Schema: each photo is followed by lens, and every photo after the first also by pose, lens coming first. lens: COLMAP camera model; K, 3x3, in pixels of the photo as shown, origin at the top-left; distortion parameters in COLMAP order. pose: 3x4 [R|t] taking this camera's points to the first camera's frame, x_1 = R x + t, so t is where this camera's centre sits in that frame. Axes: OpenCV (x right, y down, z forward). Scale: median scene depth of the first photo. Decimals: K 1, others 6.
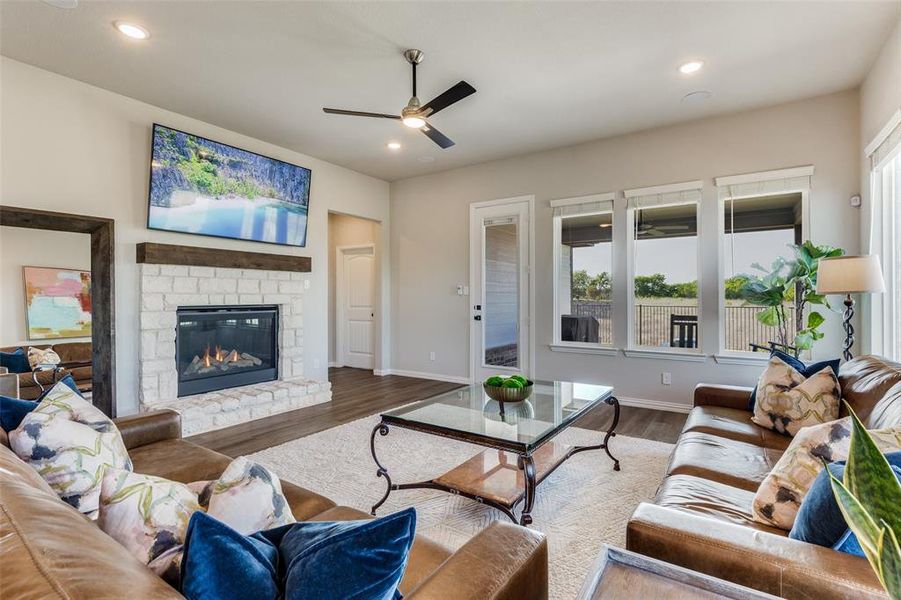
lens RADIAL K [[414.4, 0, 444.9], [0, 414.4, 297.9], [0, 0, 1]] dist [0.011400, -0.001741]
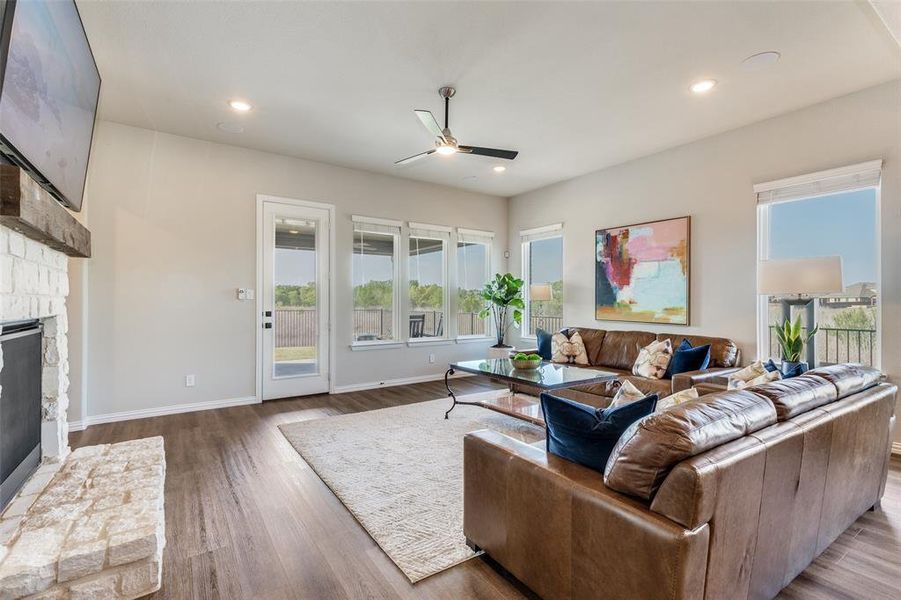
lens RADIAL K [[414.4, 0, 464.0], [0, 414.4, 299.5], [0, 0, 1]] dist [0.011400, -0.001741]
pose [[0.373749, 0.003701, 0.927523, -0.629210], [0.000655, 0.999991, -0.004254, -0.003938], [-0.927530, 0.002197, 0.373743, 0.295654]]
